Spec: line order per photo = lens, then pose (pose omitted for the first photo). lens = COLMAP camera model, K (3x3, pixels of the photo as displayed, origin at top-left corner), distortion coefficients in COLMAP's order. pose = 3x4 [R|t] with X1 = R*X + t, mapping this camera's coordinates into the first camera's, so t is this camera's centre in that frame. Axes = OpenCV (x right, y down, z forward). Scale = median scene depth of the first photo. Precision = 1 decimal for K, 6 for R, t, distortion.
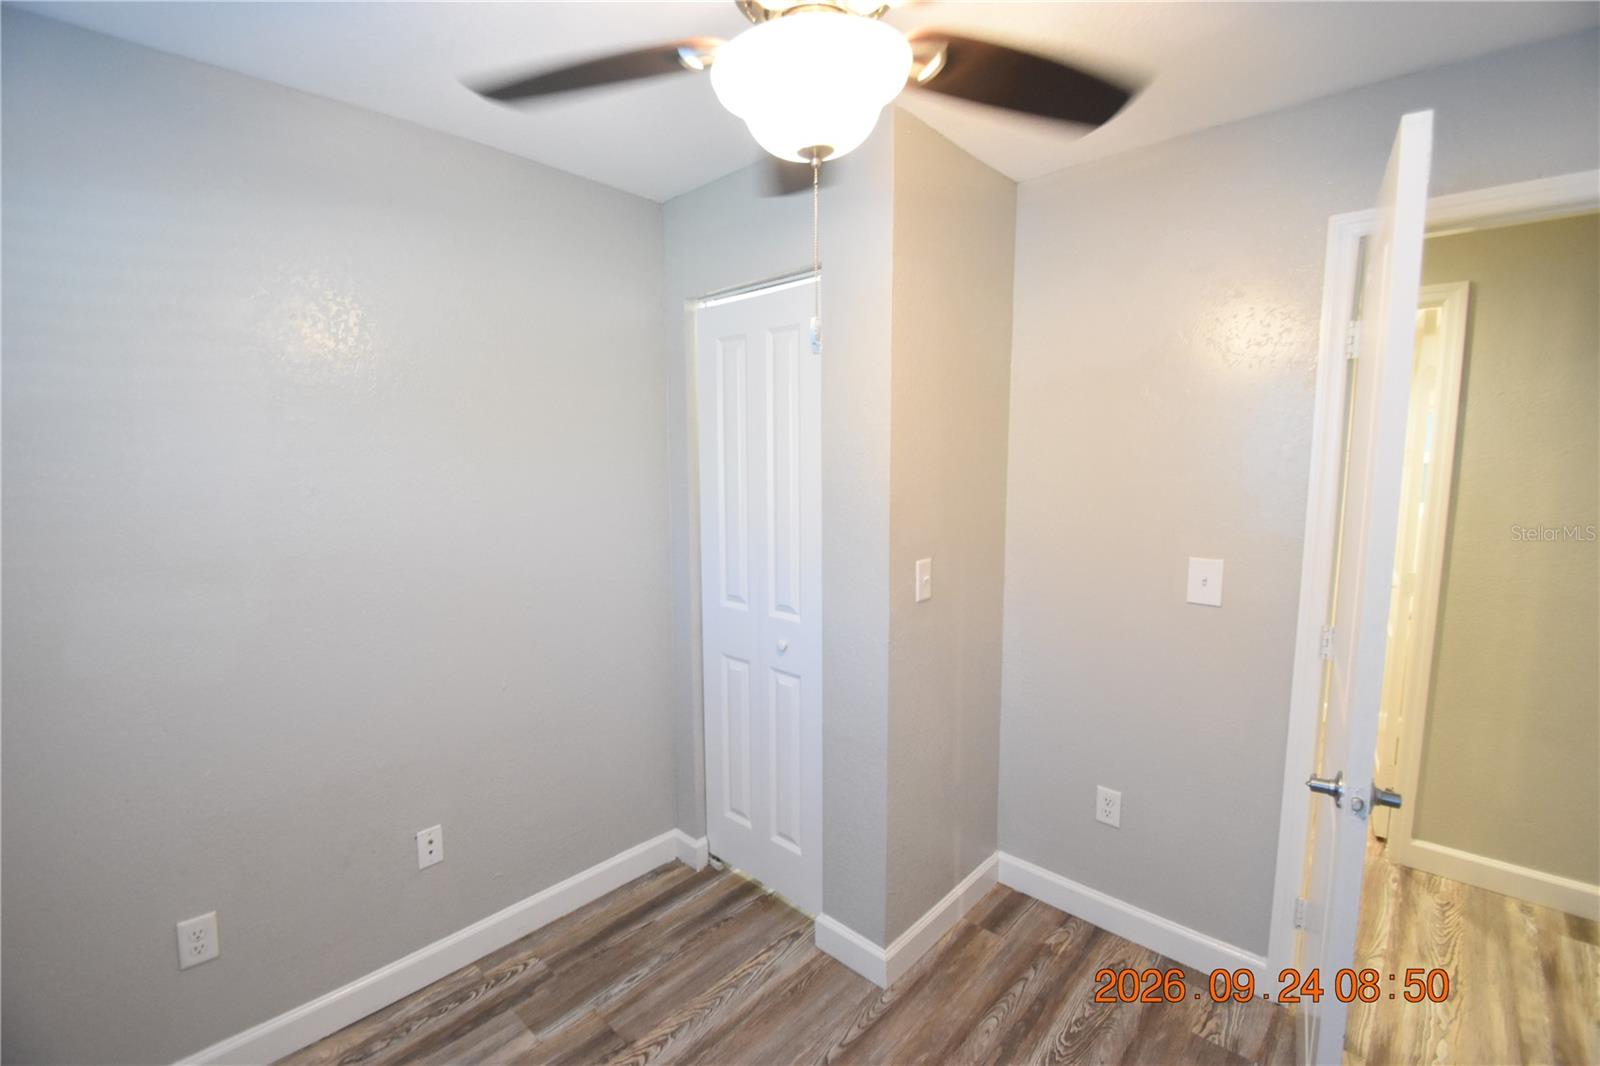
lens RADIAL K [[698.1, 0, 792.0], [0, 698.1, 543.3], [0, 0, 1]] dist [0.016356, -0.018273]
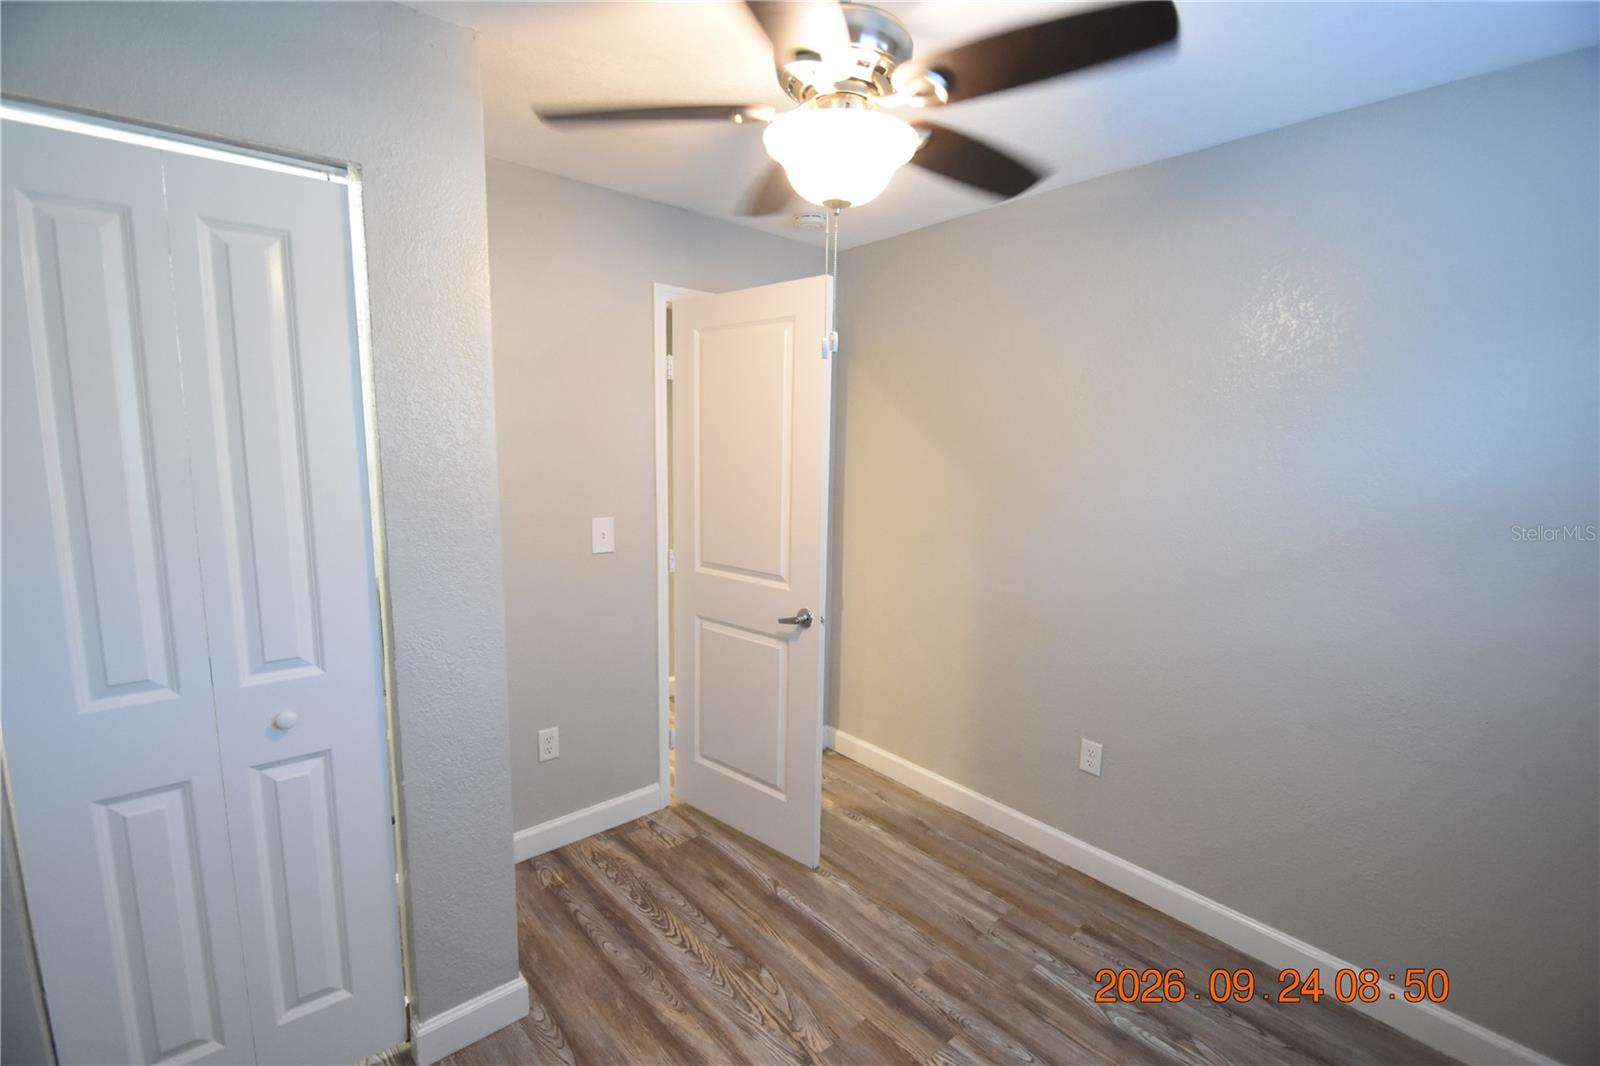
lens RADIAL K [[698.1, 0, 792.0], [0, 698.1, 543.3], [0, 0, 1]] dist [0.016356, -0.018273]
pose [[0.093569, -0.132158, 0.986803, -0.683345], [0.094210, 0.987879, 0.123369, -0.061512], [-0.991145, 0.081424, 0.104885, 0.518864]]
